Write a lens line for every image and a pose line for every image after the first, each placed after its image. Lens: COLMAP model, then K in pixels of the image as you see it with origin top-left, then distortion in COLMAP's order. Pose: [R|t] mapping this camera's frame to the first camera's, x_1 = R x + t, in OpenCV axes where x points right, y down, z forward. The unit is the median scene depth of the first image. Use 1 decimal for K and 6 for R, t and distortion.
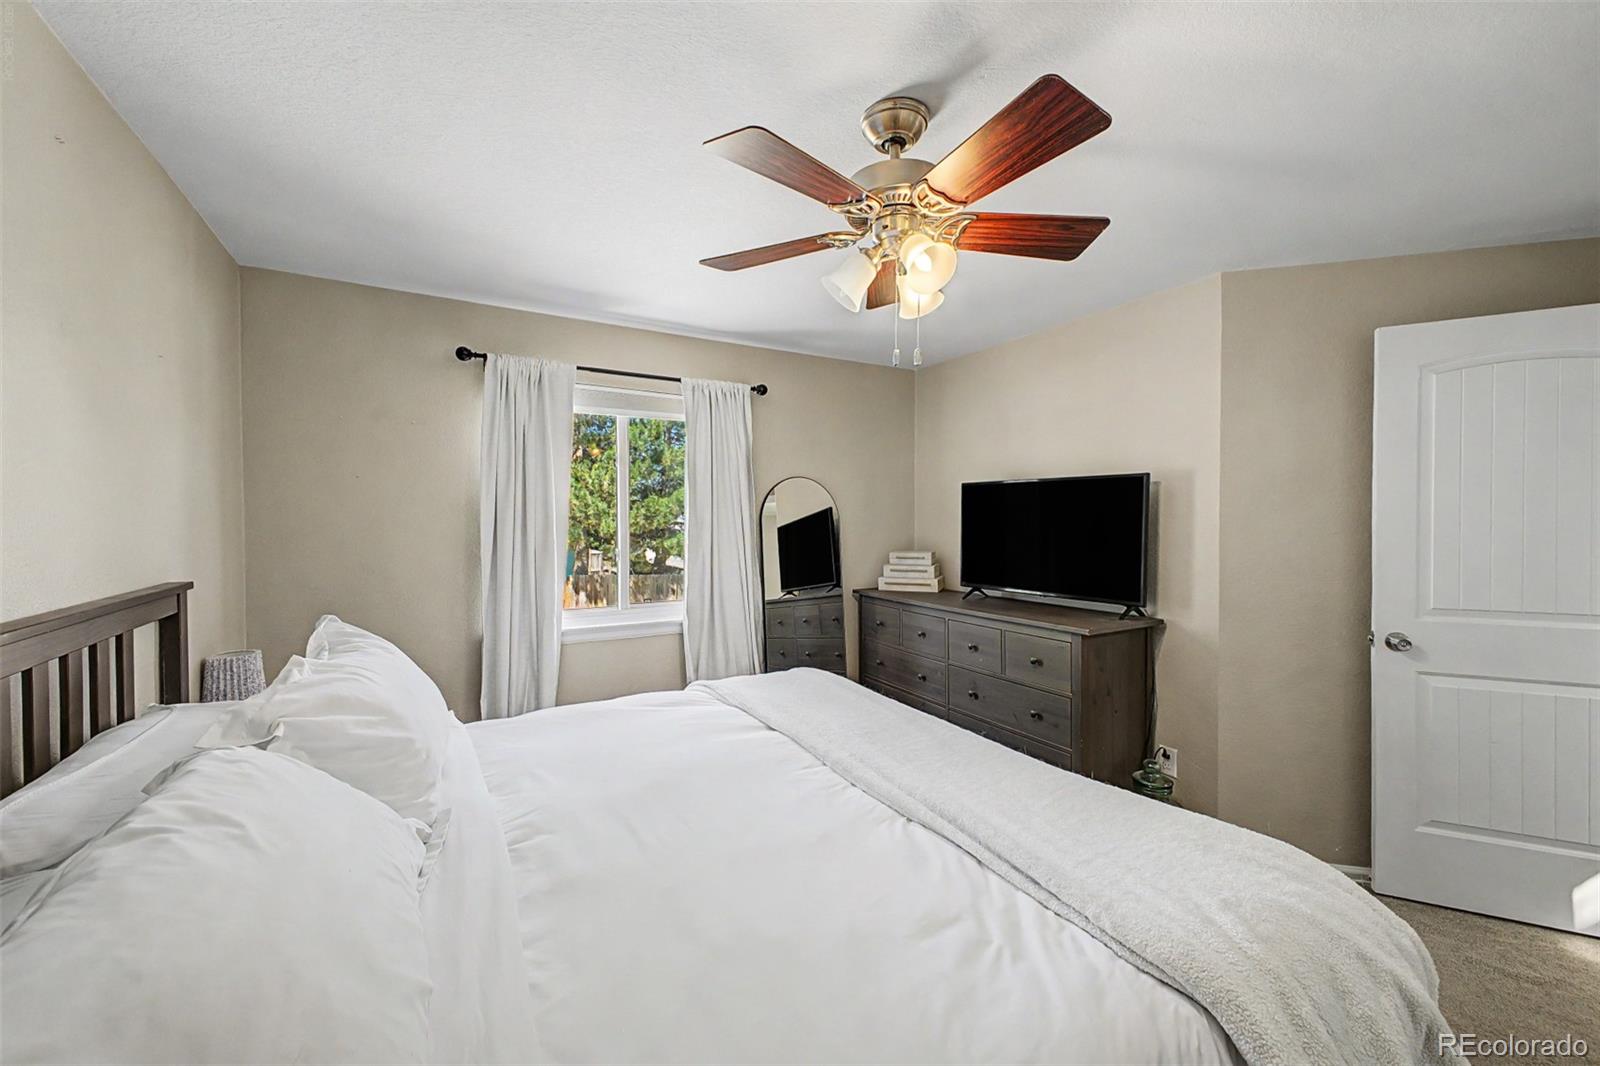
lens RADIAL K [[630.9, 0, 801.8], [0, 630.9, 523.9], [0, 0, 1]] dist [0.021044, -0.006684]
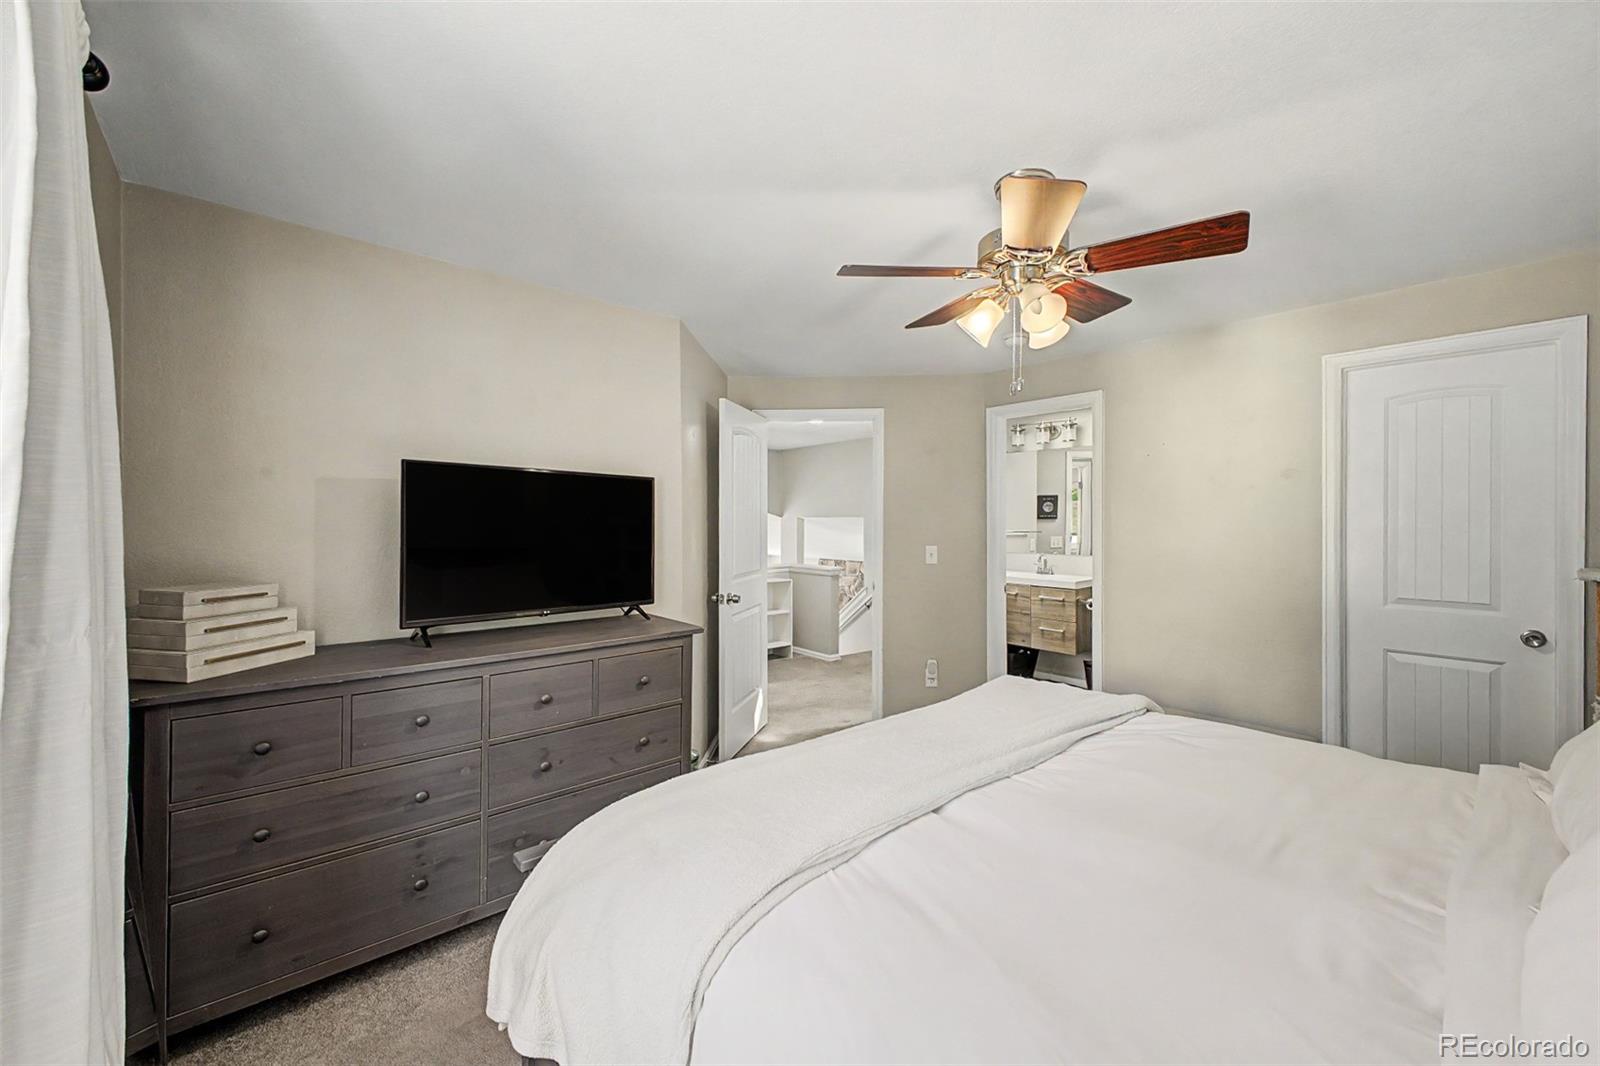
lens RADIAL K [[630.9, 0, 801.8], [0, 630.9, 523.9], [0, 0, 1]] dist [0.021044, -0.006684]
pose [[-0.198043, -0.002865, 0.980189, -0.478799], [0.000922, 0.999995, 0.003109, -0.004230], [-0.980193, 0.001519, -0.198039, 0.850023]]
